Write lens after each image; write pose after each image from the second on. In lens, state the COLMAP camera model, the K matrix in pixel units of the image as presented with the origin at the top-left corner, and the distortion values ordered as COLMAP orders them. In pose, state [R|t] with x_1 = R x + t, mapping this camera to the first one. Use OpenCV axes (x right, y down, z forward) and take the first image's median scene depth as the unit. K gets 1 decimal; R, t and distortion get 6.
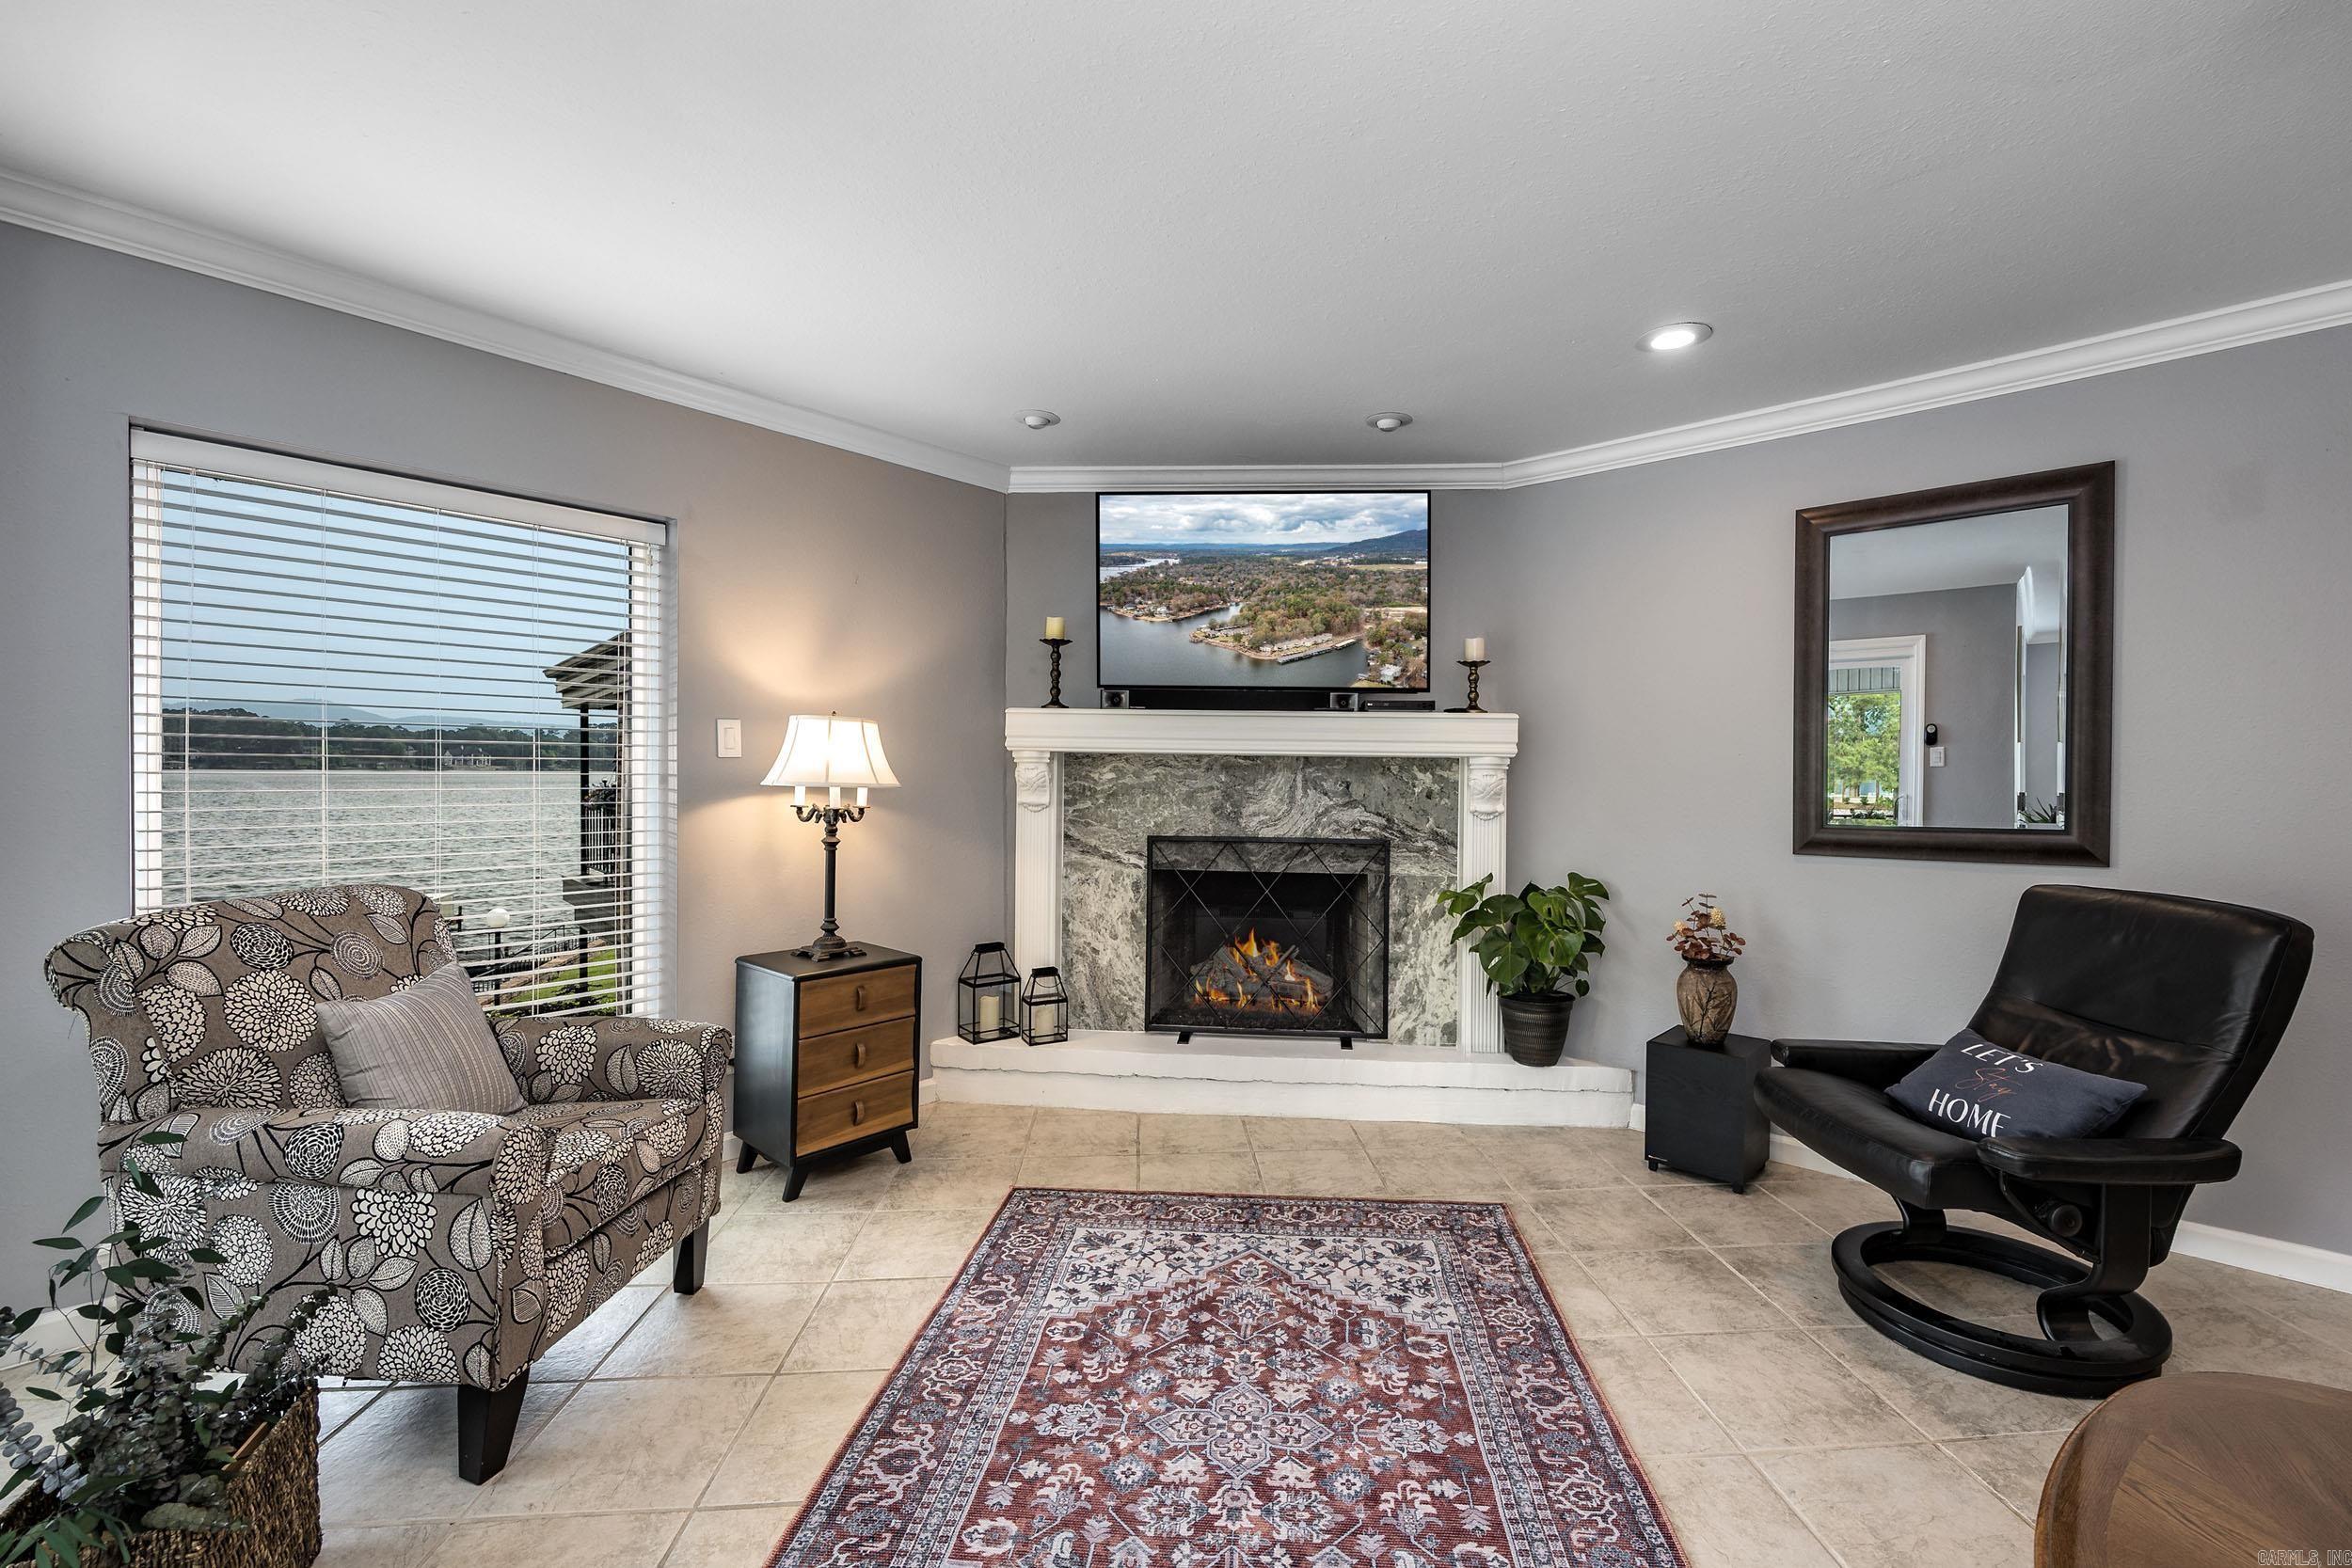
lens RADIAL K [[997.3, 0, 1227.8], [0, 997.3, 809.2], [0, 0, 1]] dist [-0.000472, -0.002222]
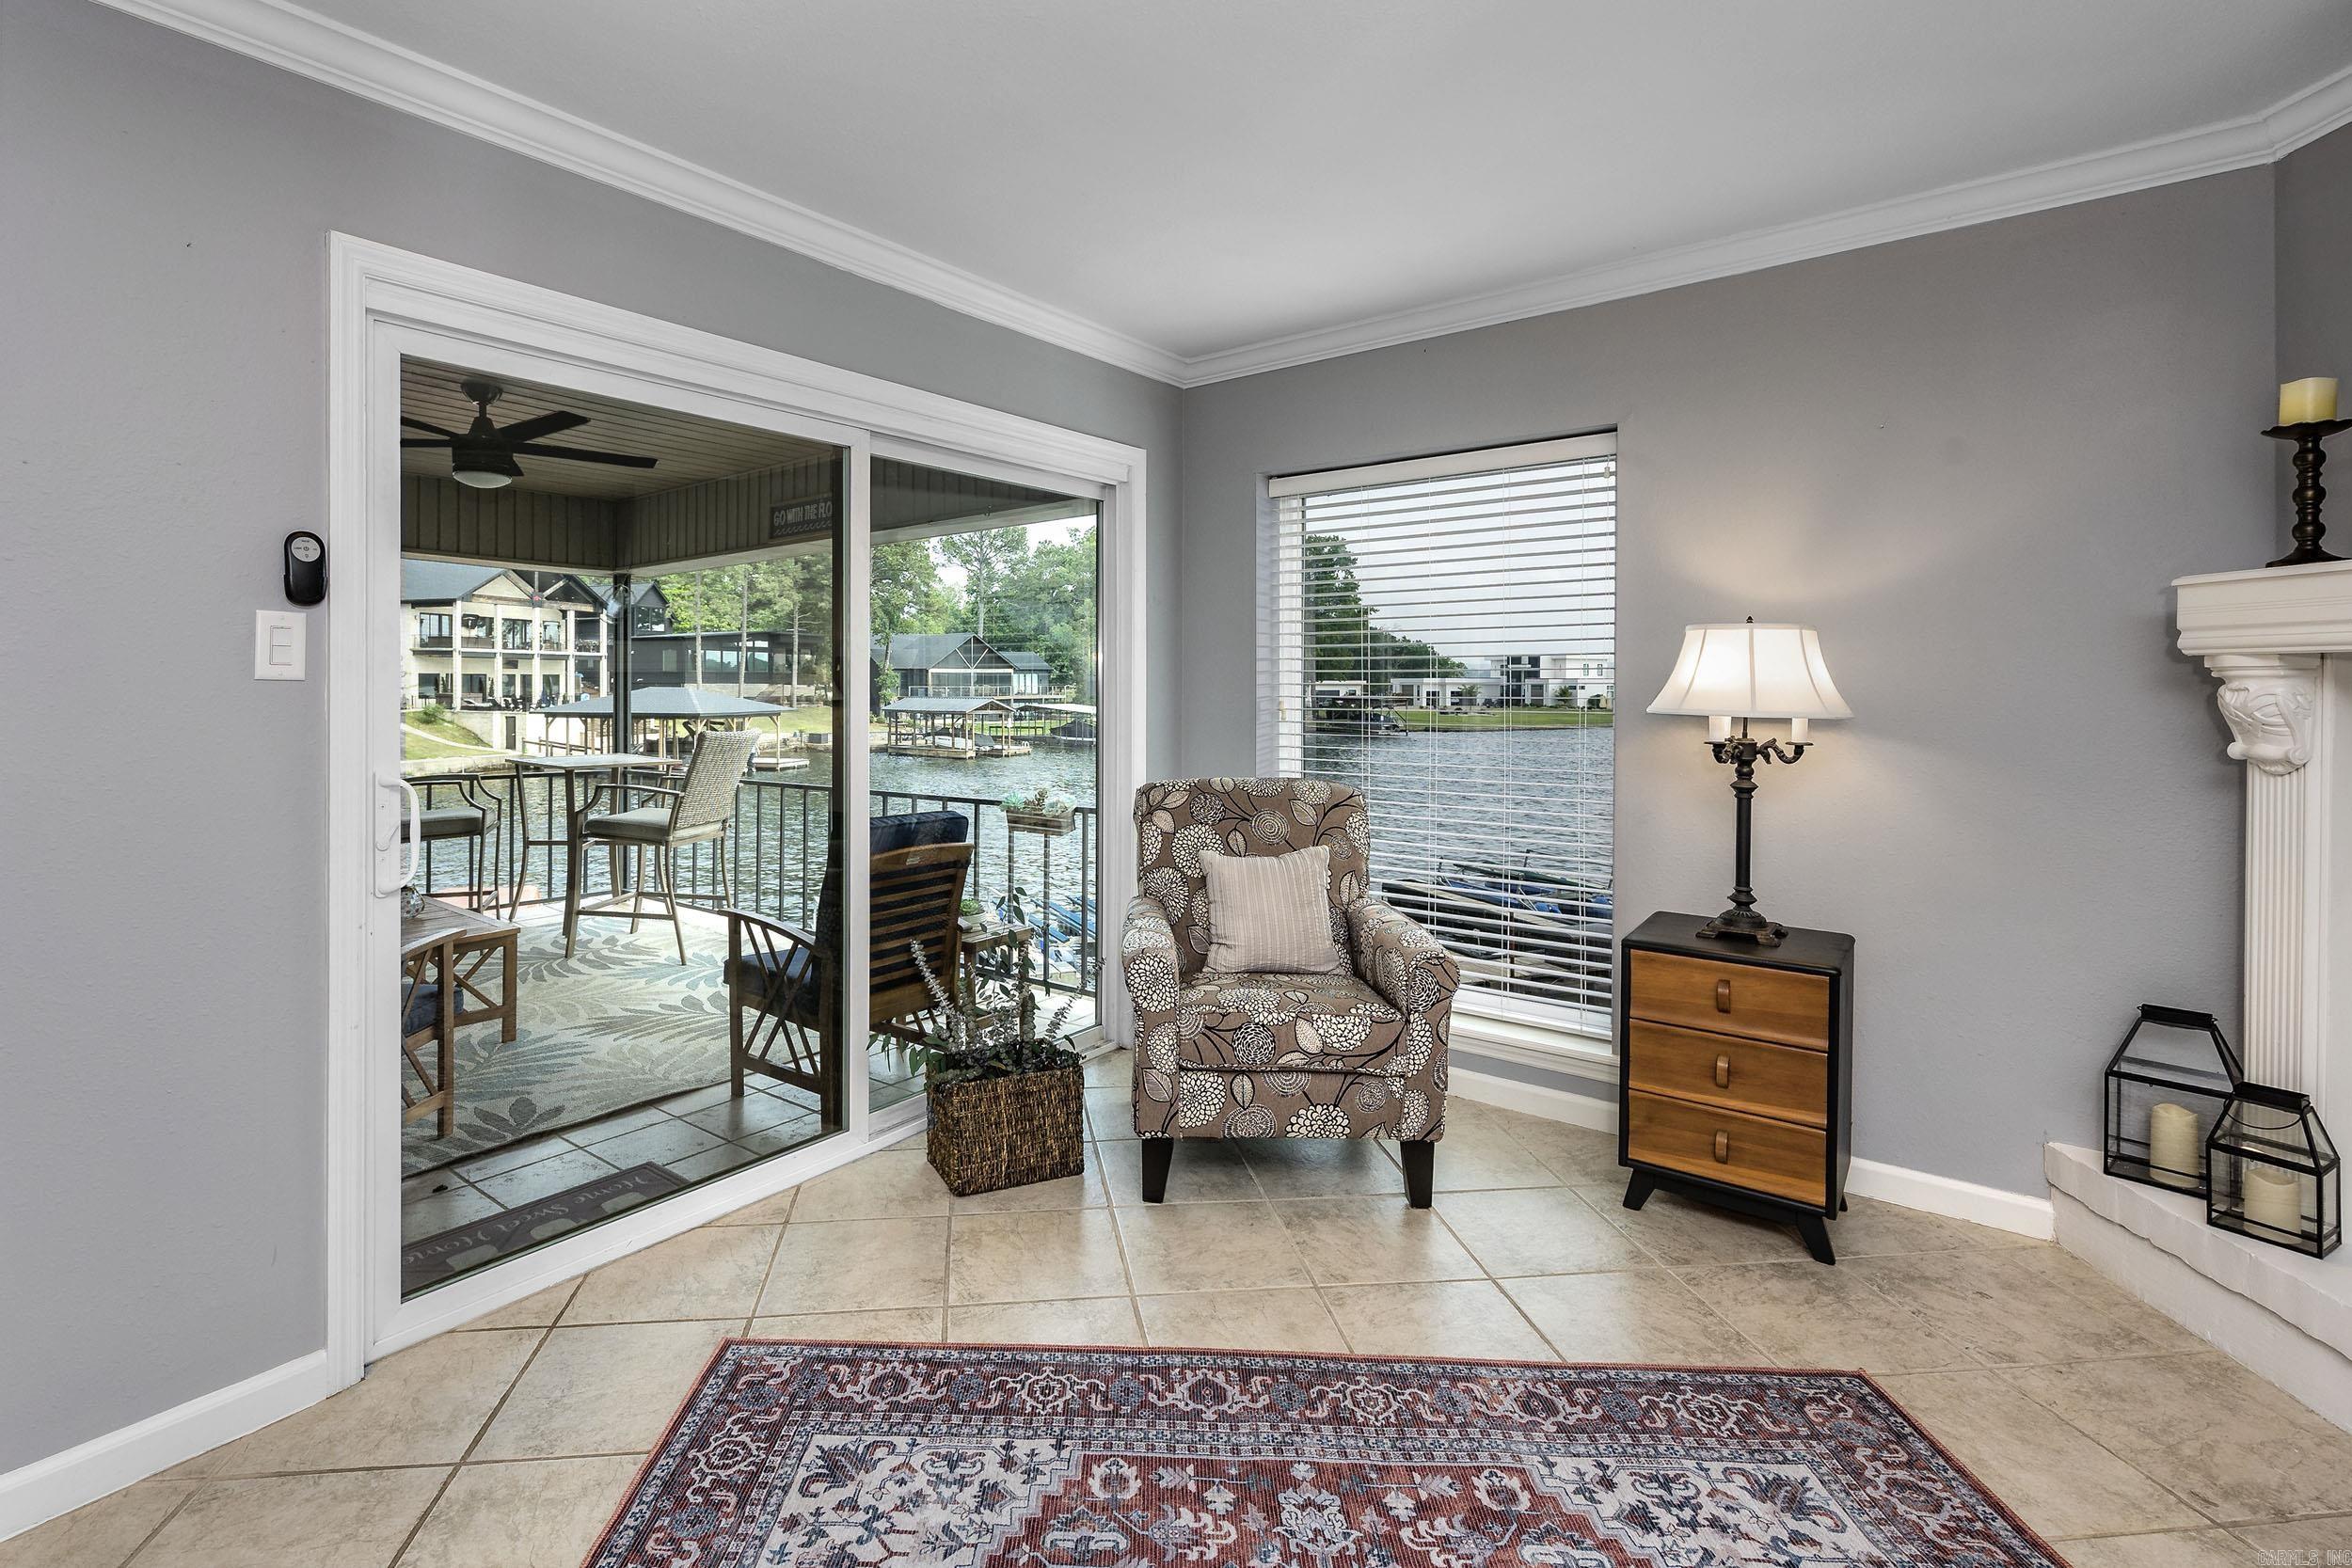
lens RADIAL K [[1081.1, 0, 1104.3], [0, 1081.1, 689.0], [0, 0, 1]] dist [0.000376, 0.000644]
pose [[0.015795, -0.006981, -0.999851, 0.375554], [-0.036488, 0.999306, -0.007554, -0.015862], [0.999209, 0.036602, 0.015529, 0.429934]]
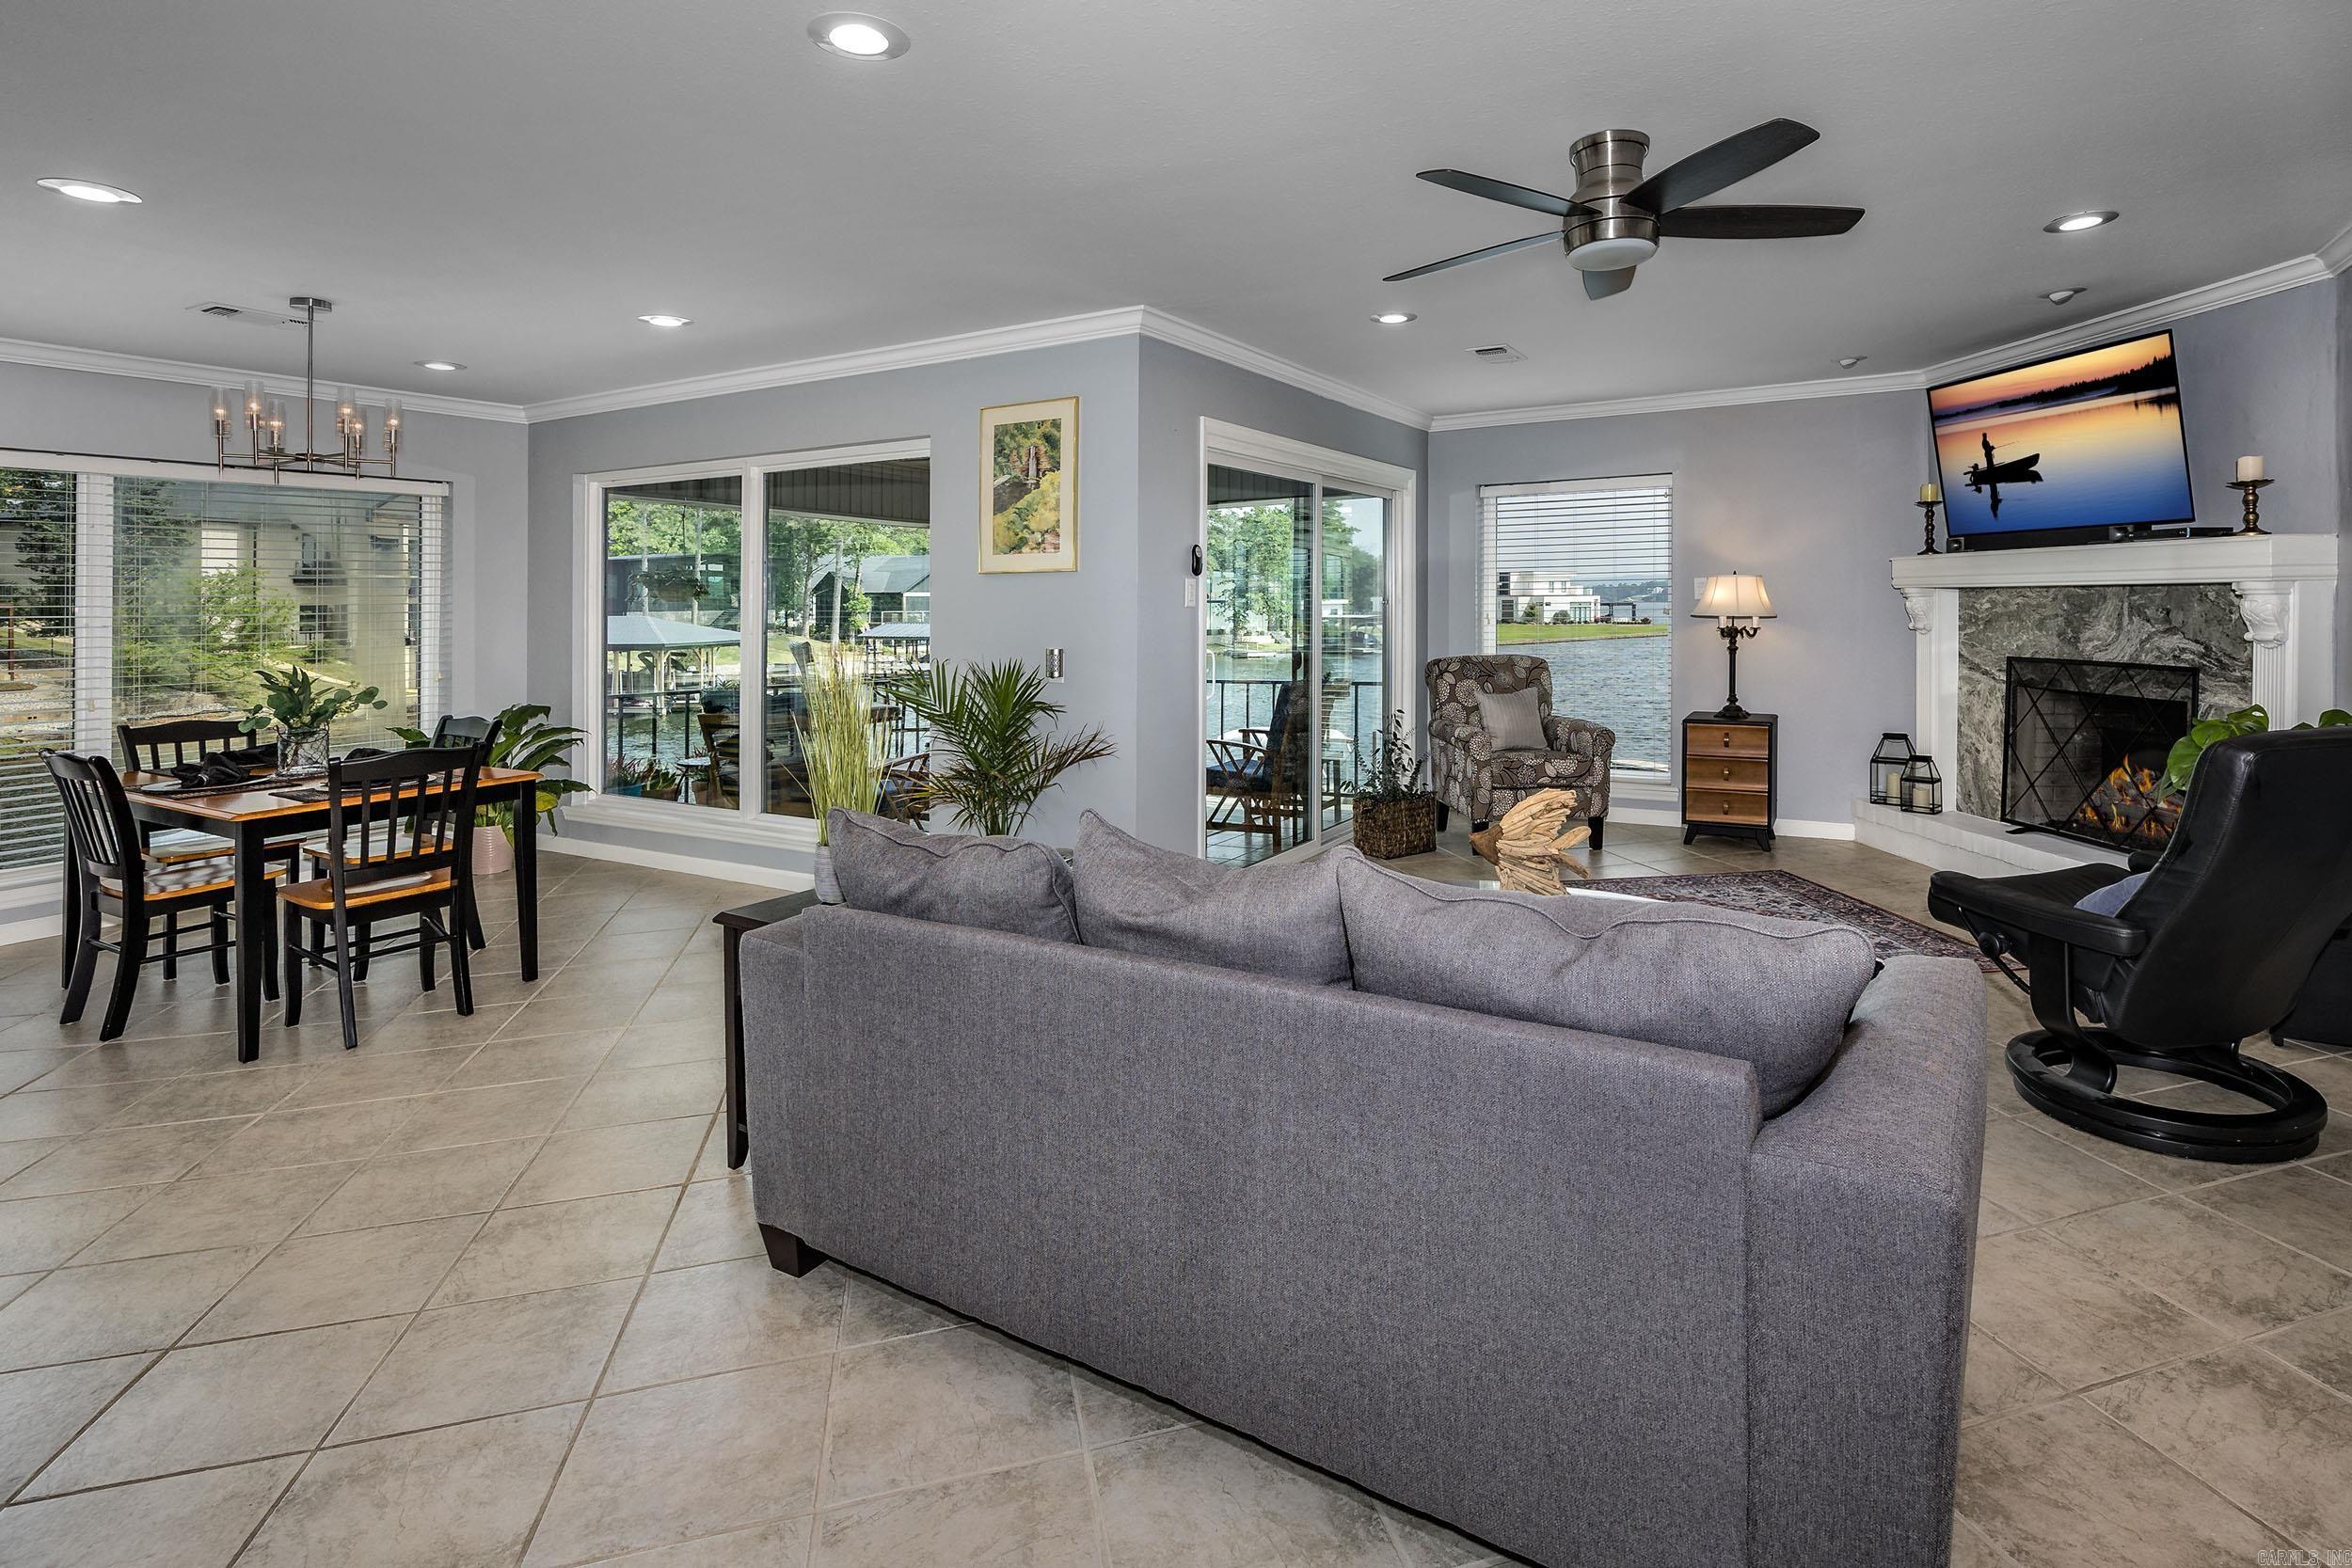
lens RADIAL K [[1131.8, 0, 1289.4], [0, 1131.8, 612.8], [0, 0, 1]] dist [-0.024315, -0.000205]
pose [[0.215802, -0.006722, -0.976414, 1.133644], [-0.020909, 0.999715, -0.011504, 0.009009], [0.976213, 0.022898, 0.215600, -0.121442]]
